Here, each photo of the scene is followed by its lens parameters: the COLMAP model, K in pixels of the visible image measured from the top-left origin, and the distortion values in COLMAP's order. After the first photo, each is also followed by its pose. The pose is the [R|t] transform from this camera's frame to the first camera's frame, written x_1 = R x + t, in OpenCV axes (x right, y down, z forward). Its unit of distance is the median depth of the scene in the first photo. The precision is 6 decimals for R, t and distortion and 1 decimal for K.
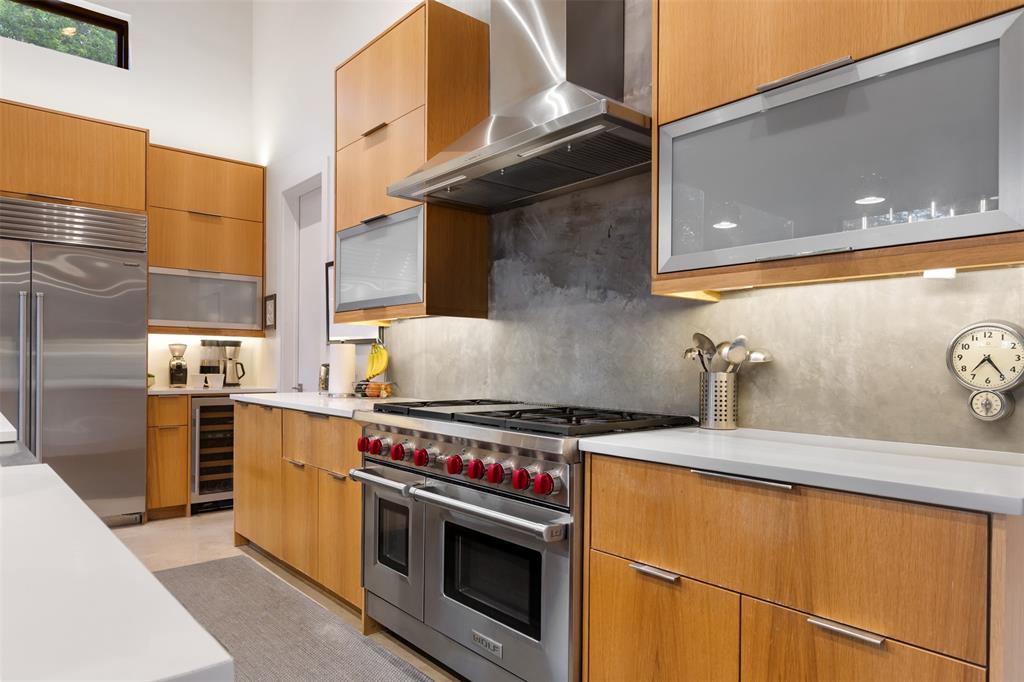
lens RADIAL K [[650.5, 0, 511.6], [0, 650.5, 360.6], [0, 0, 1]] dist [0.001694, -0.000708]
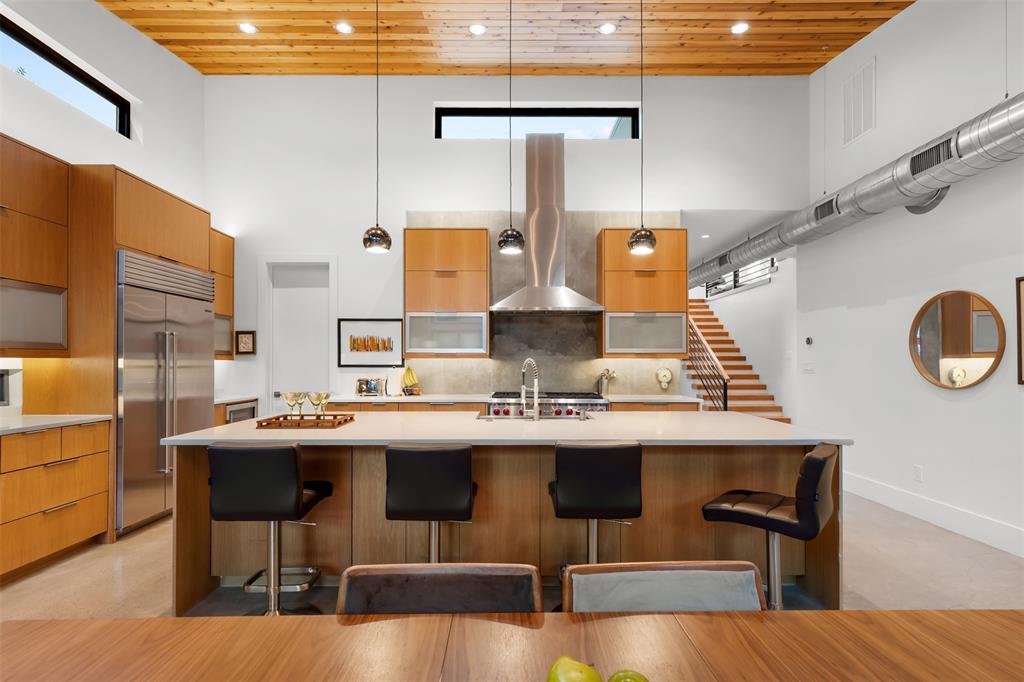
lens RADIAL K [[478.6, 0, 512.4], [0, 478.6, 357.8], [0, 0, 1]] dist [0.001833, -0.000067]
pose [[0.649754, 0.001419, 0.760143, -1.571813], [0.002418, 0.999989, -0.003934, -0.071393], [-0.760141, 0.004395, 0.649743, -0.245774]]
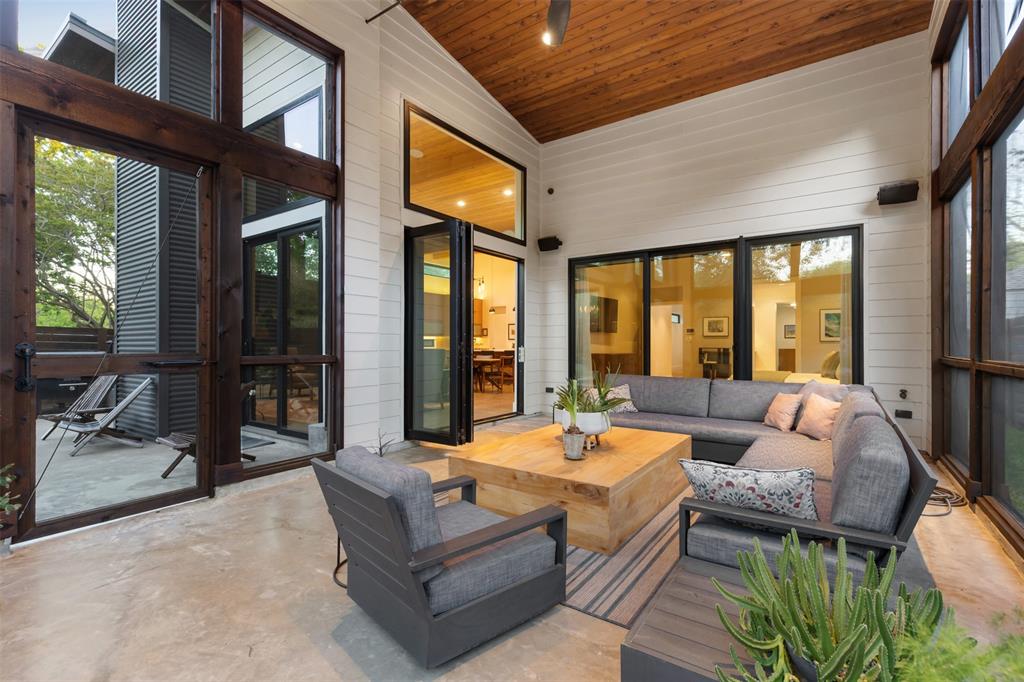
lens RADIAL K [[464.2, 0, 515.2], [0, 464.2, 332.0], [0, 0, 1]] dist [-0.000955, -0.000124]
pose [[0.966753, -0.000120, 0.255710, -1.995122], [0.006417, 0.999696, -0.023792, 0.005731], [-0.255630, 0.024641, 0.966461, -4.405903]]
